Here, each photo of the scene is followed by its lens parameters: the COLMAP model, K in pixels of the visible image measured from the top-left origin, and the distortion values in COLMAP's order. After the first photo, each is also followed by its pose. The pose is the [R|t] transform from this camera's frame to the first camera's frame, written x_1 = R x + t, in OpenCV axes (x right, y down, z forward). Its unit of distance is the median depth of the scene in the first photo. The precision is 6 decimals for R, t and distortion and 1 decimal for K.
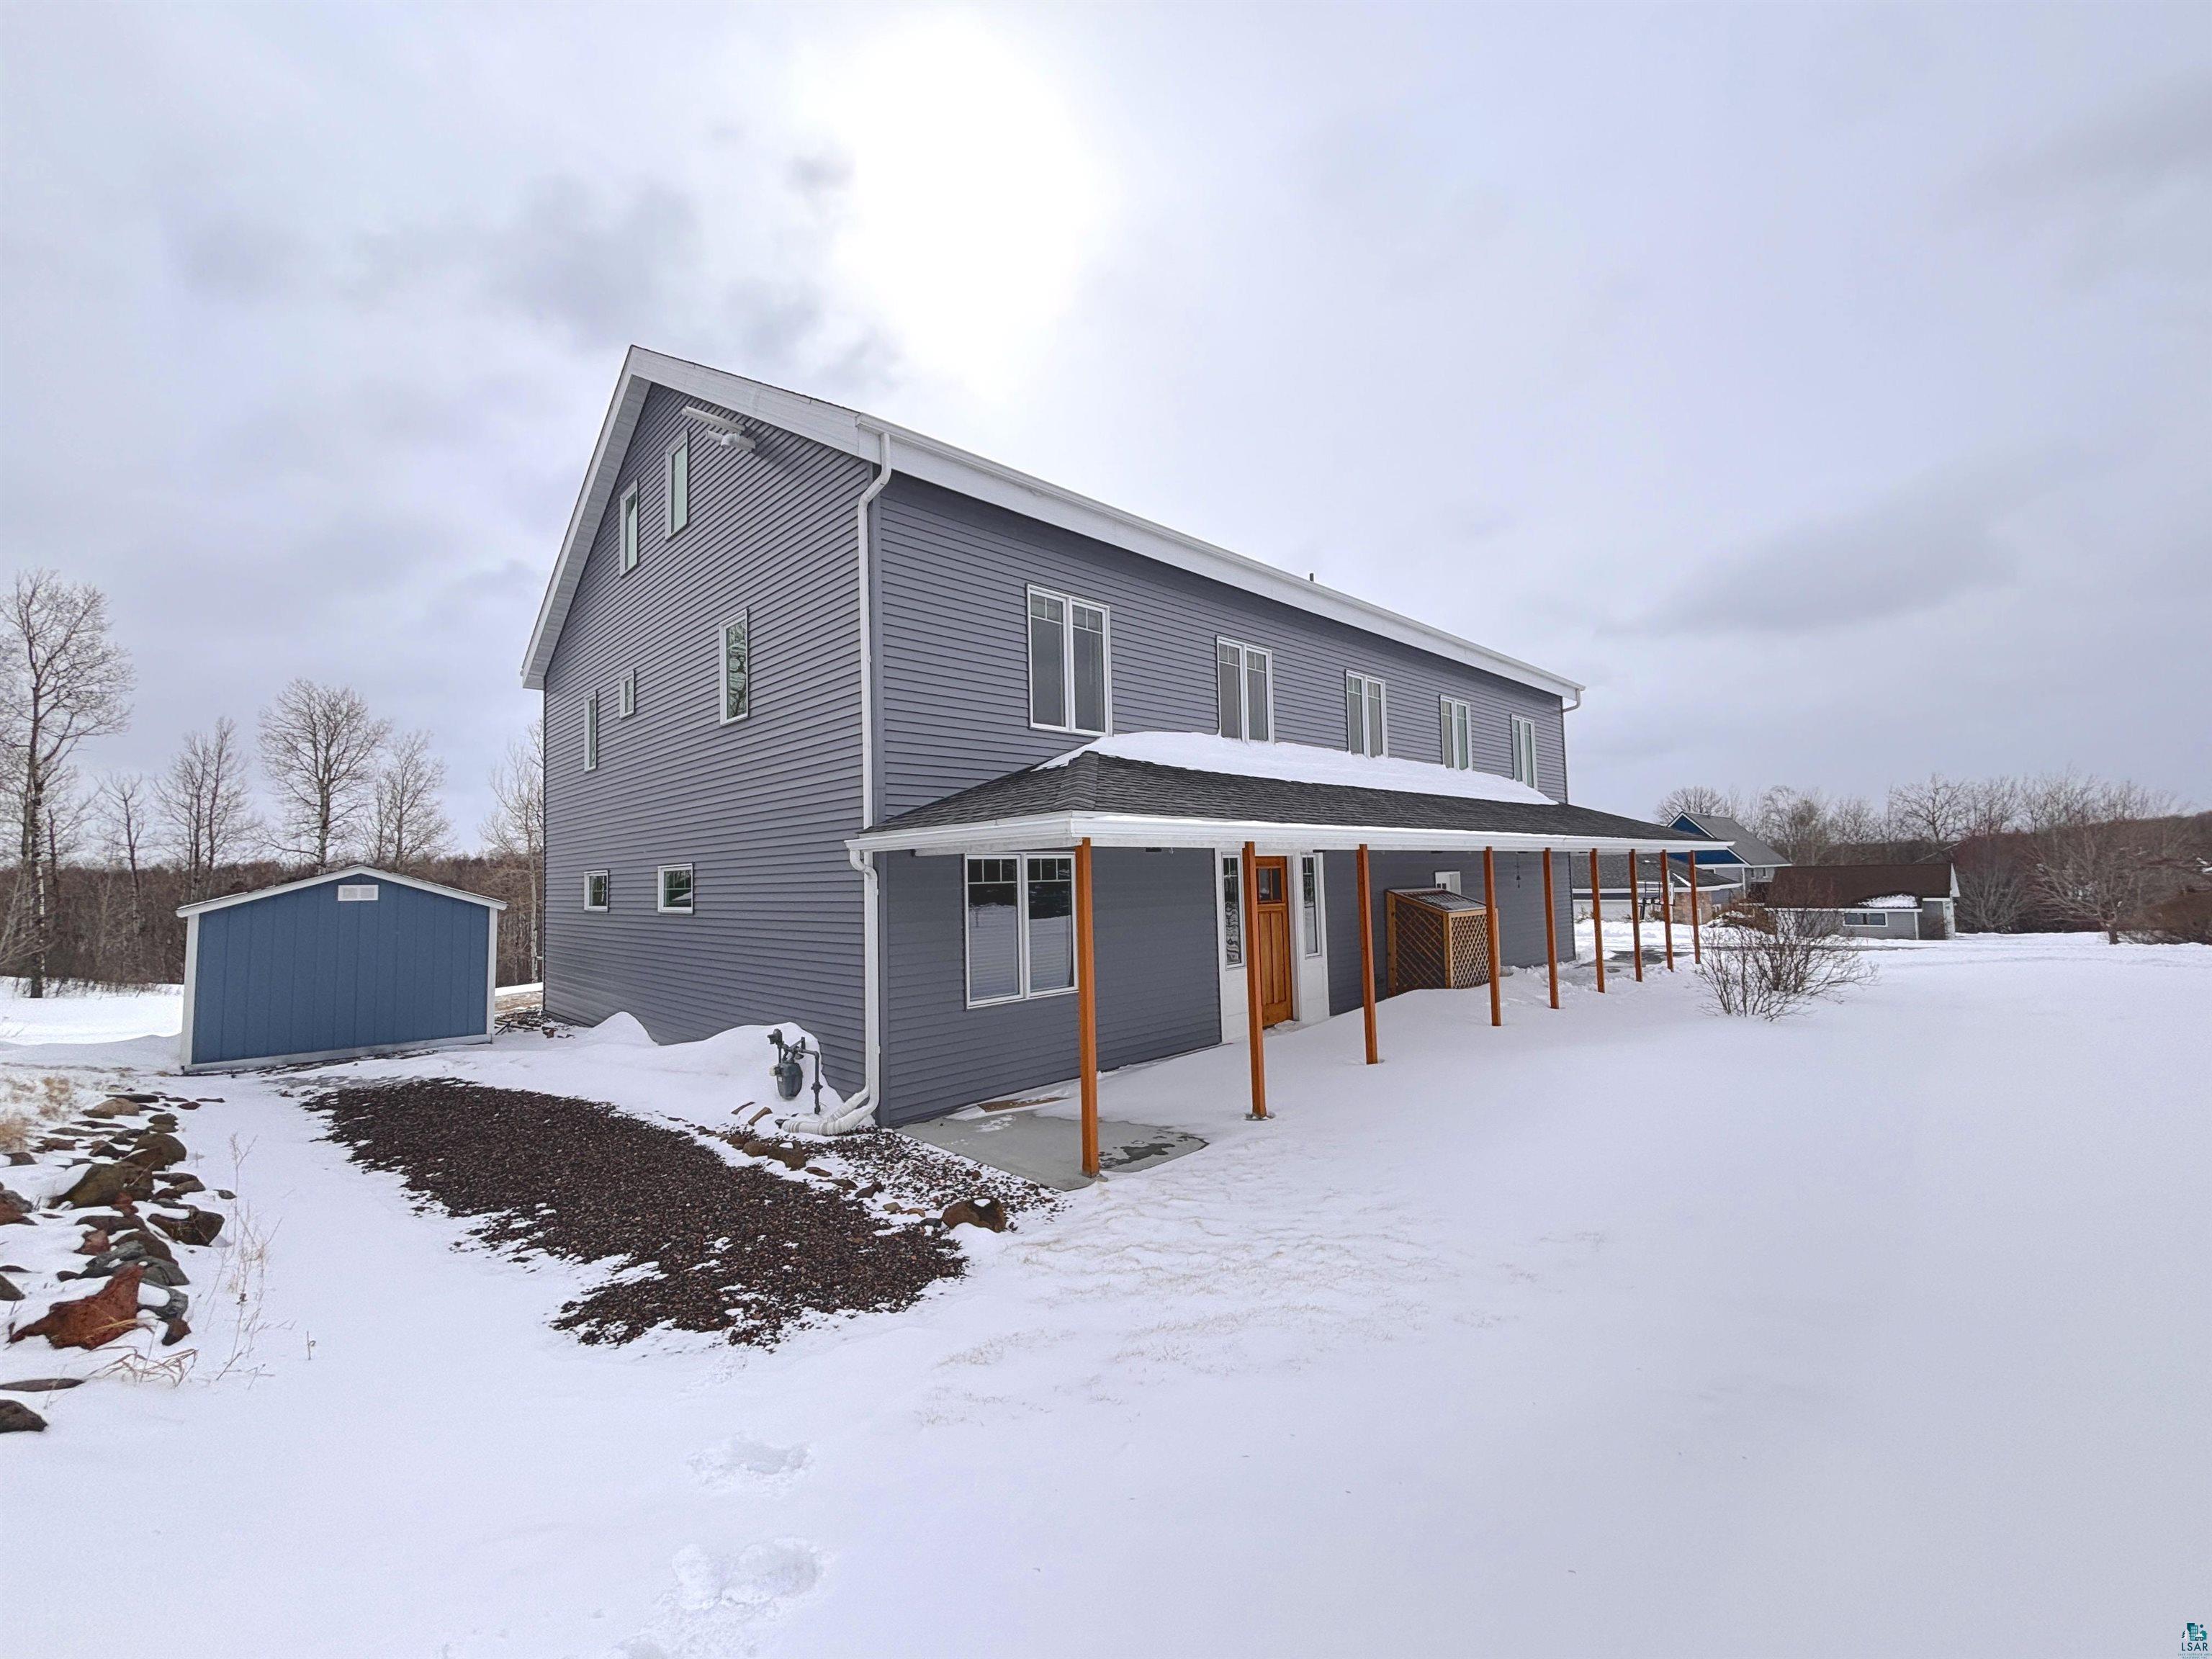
lens RADIAL K [[887.0, 0, 1093.0], [0, 887.0, 832.1], [0, 0, 1]] dist [-0.001669, 0.002353]
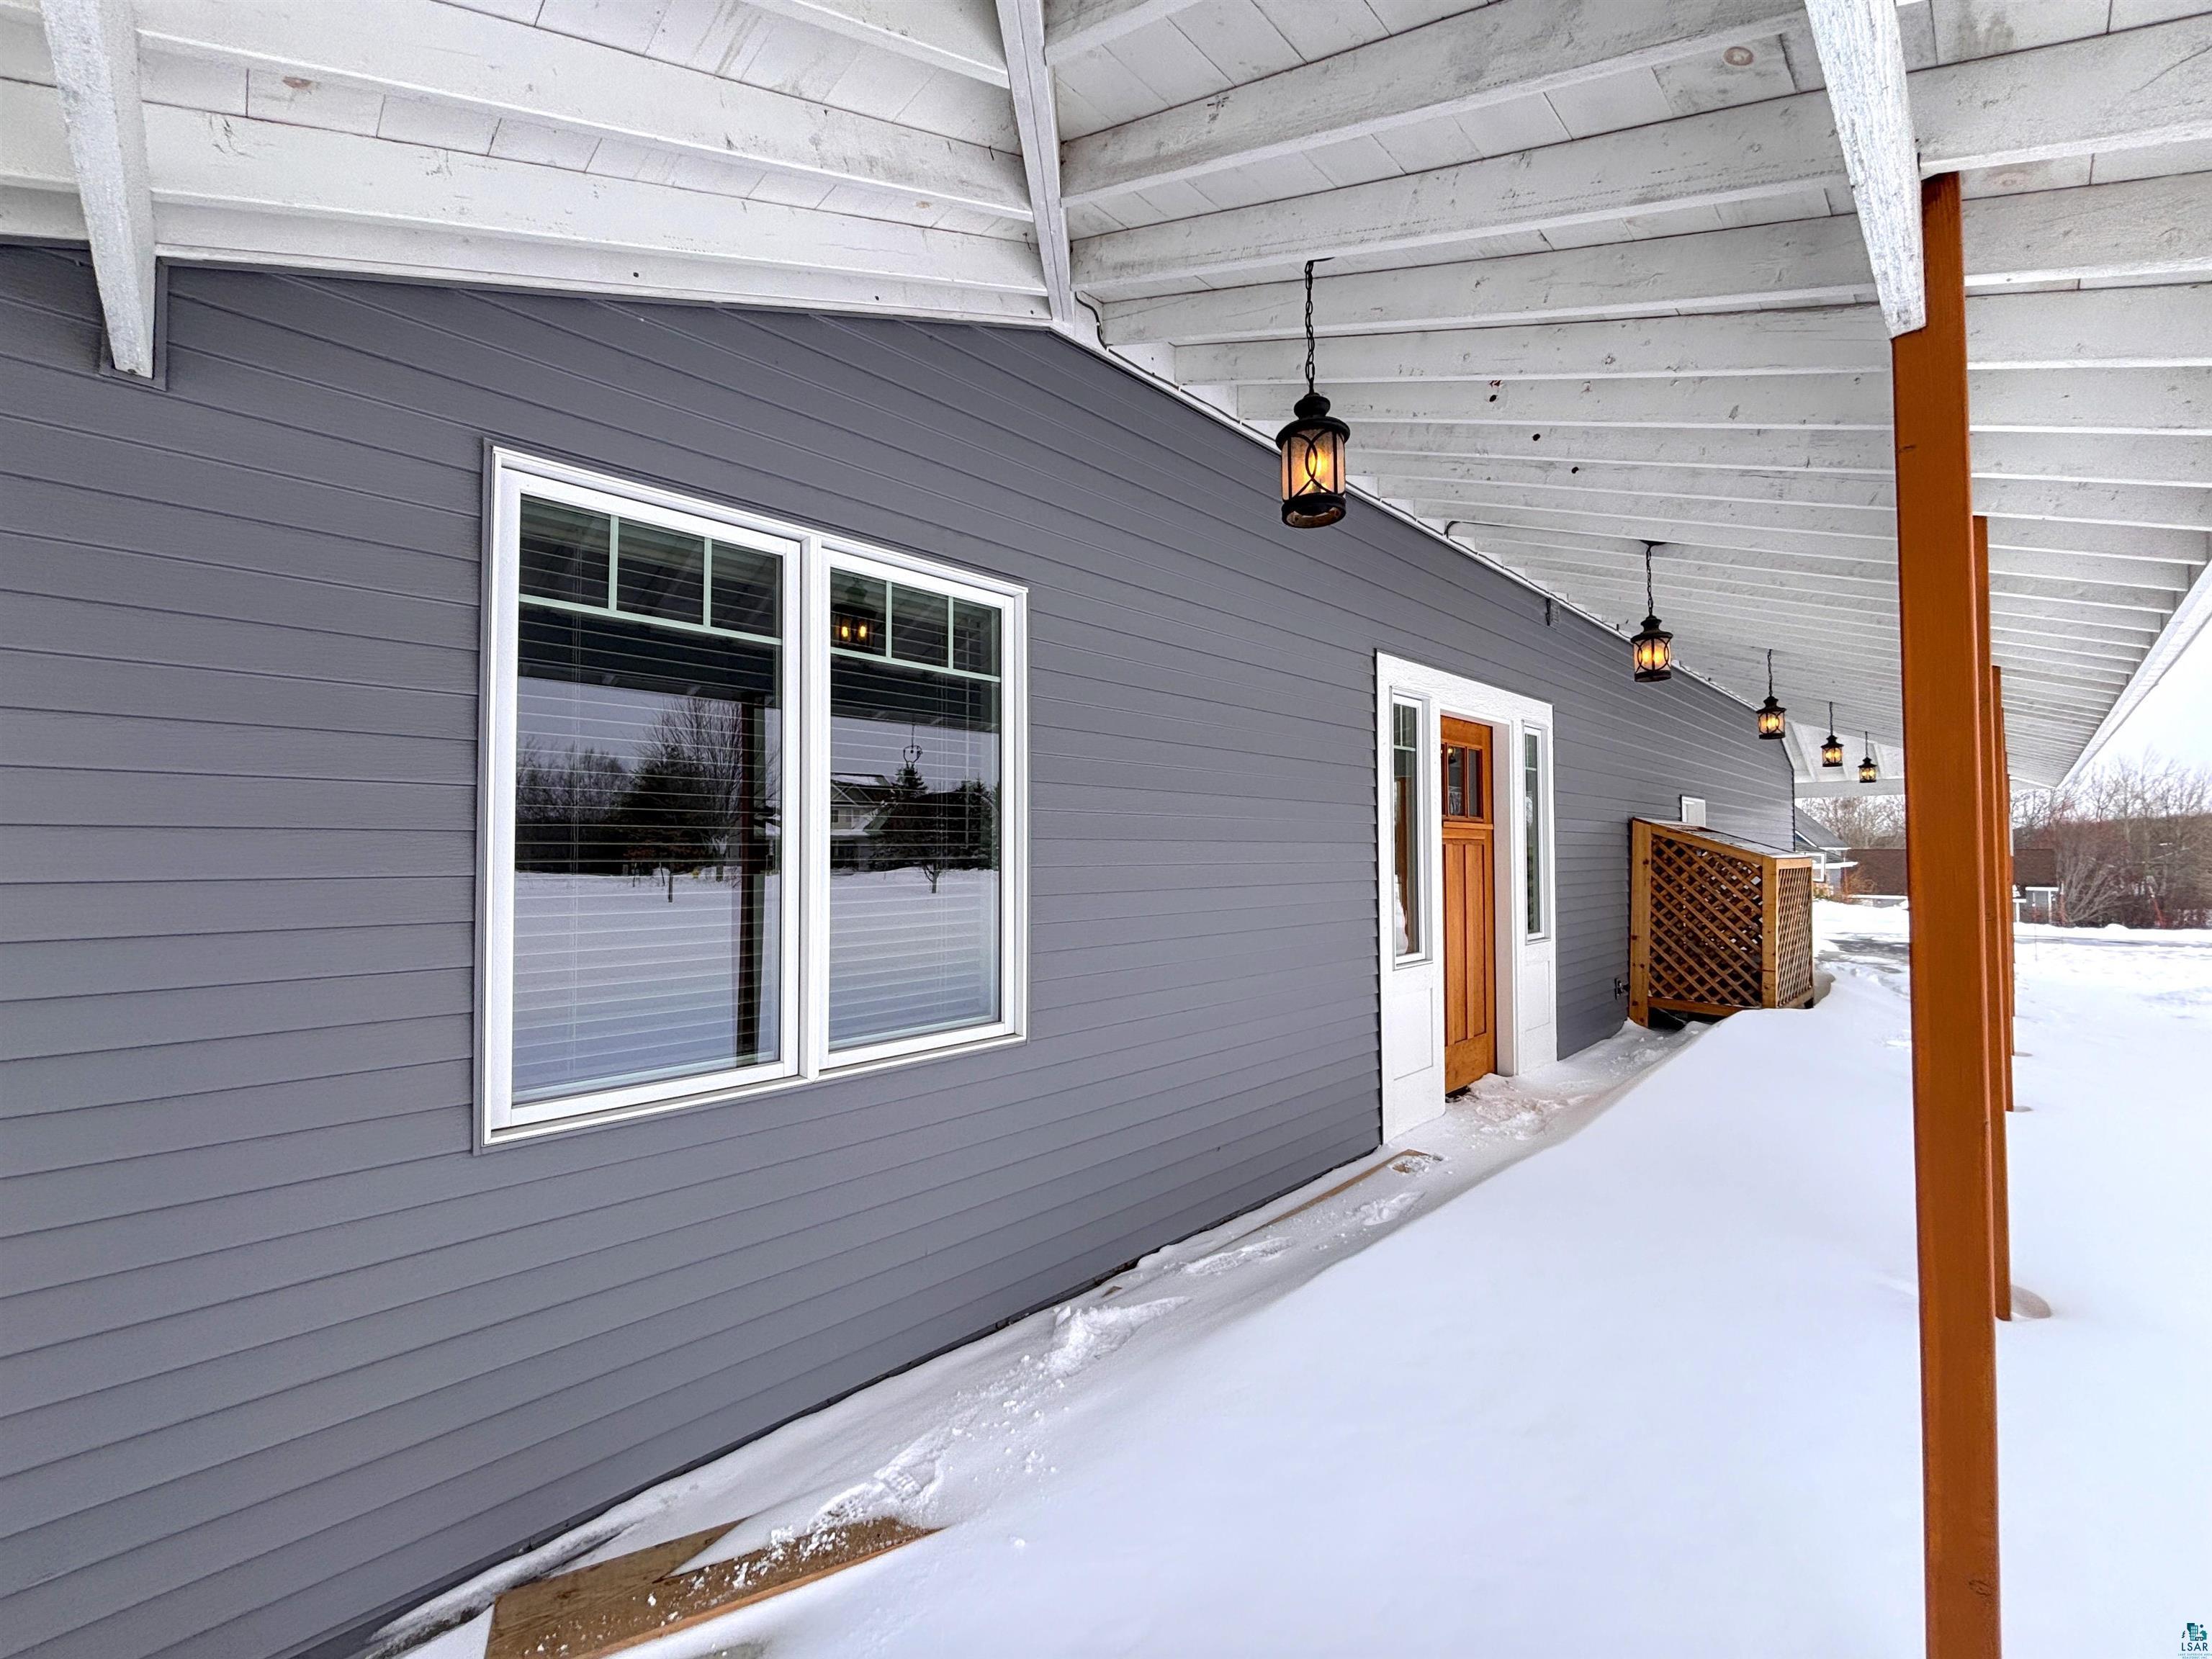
lens RADIAL K [[887.0, 0, 1103.2], [0, 887.0, 832.7], [0, 0, 1]] dist [-0.001669, 0.002353]
pose [[0.999687, 0.020862, 0.013803, 0.008855], [-0.021186, 0.999494, 0.023736, 0.104882], [-0.013300, -0.024021, 0.999623, 0.724528]]
